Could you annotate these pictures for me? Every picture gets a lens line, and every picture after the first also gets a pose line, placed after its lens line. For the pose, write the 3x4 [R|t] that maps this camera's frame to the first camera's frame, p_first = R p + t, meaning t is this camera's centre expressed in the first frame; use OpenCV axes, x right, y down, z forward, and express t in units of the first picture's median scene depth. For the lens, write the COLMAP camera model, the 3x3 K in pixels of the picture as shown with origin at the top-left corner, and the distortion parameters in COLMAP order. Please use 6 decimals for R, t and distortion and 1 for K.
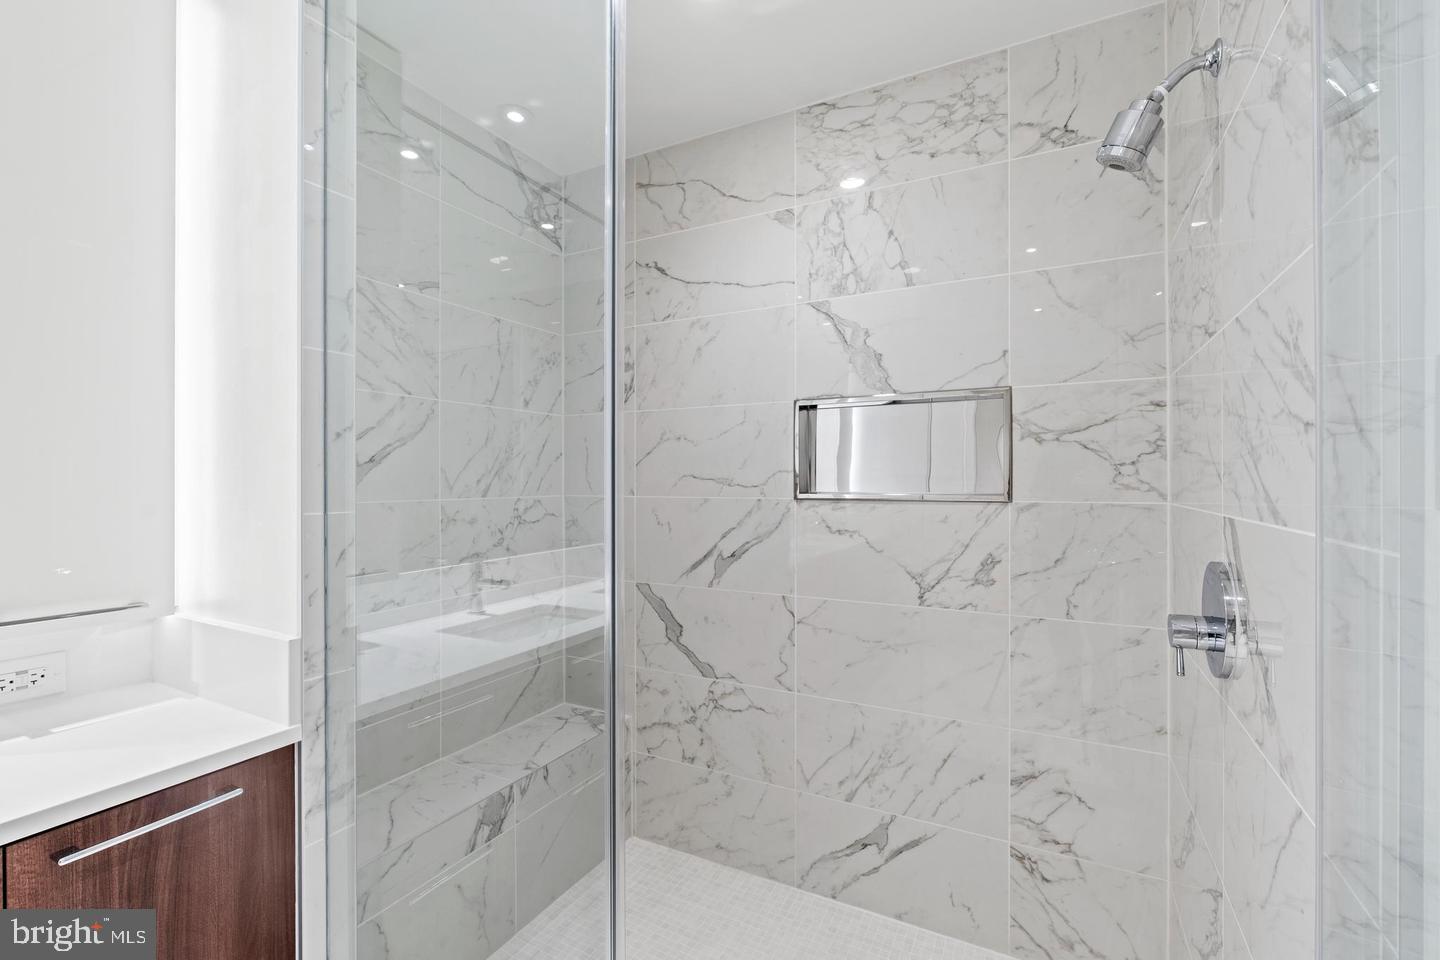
lens RADIAL K [[637.9, 0, 713.3], [0, 637.9, 477.1], [0, 0, 1]] dist [-0.003945, -0.000016]
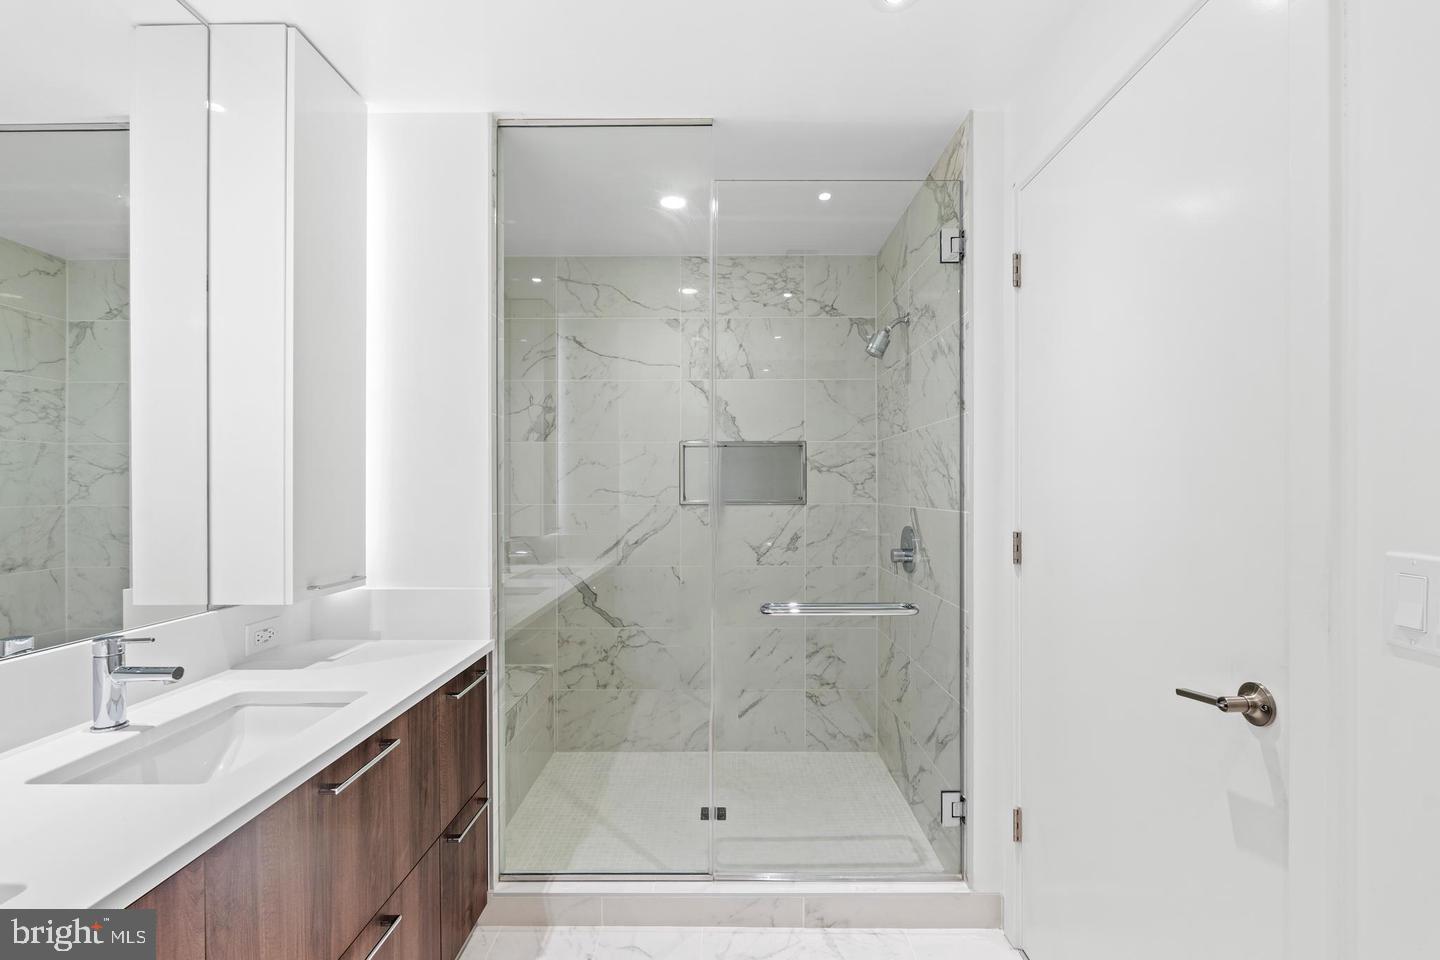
lens RADIAL K [[637.9, 0, 720.6], [0, 637.9, 486.9], [0, 0, 1]] dist [-0.003945, -0.000016]
pose [[0.886382, 0.001561, 0.462951, -0.547624], [-0.001120, 0.999999, -0.001229, -0.007434], [-0.462953, 0.000571, 0.886383, -0.468542]]
